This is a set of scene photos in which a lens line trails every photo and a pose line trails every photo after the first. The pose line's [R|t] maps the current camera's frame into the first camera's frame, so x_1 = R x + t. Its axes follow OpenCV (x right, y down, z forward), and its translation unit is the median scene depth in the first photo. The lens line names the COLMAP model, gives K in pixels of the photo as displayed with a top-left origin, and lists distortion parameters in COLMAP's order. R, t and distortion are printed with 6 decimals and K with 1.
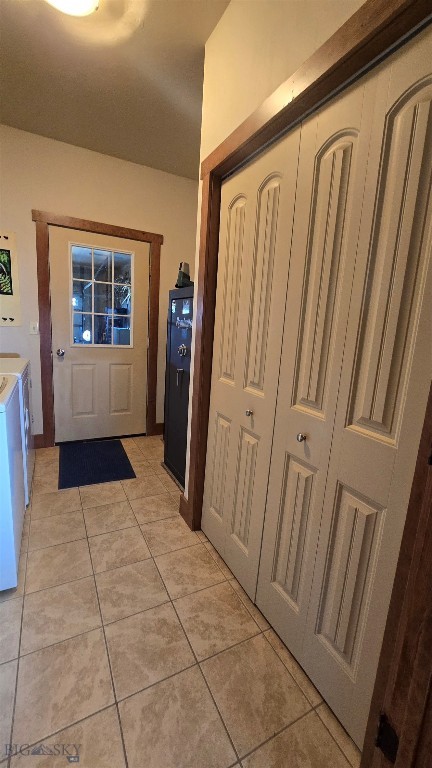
lens RADIAL K [[310.7, 0, 218.5], [0, 310.7, 382.0], [0, 0, 1]] dist [-0.002878, -0.000217]
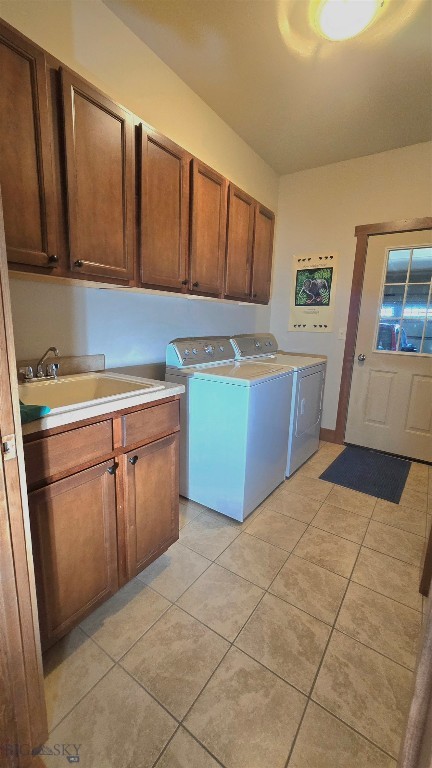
lens RADIAL K [[310.7, 0, 220.9], [0, 310.7, 383.3], [0, 0, 1]] dist [-0.002878, -0.000217]
pose [[0.479161, 0.128036, -0.868339, 0.261121], [-0.164991, 0.984807, 0.054165, 0.016567], [0.862081, 0.117314, 0.493005, 0.143616]]
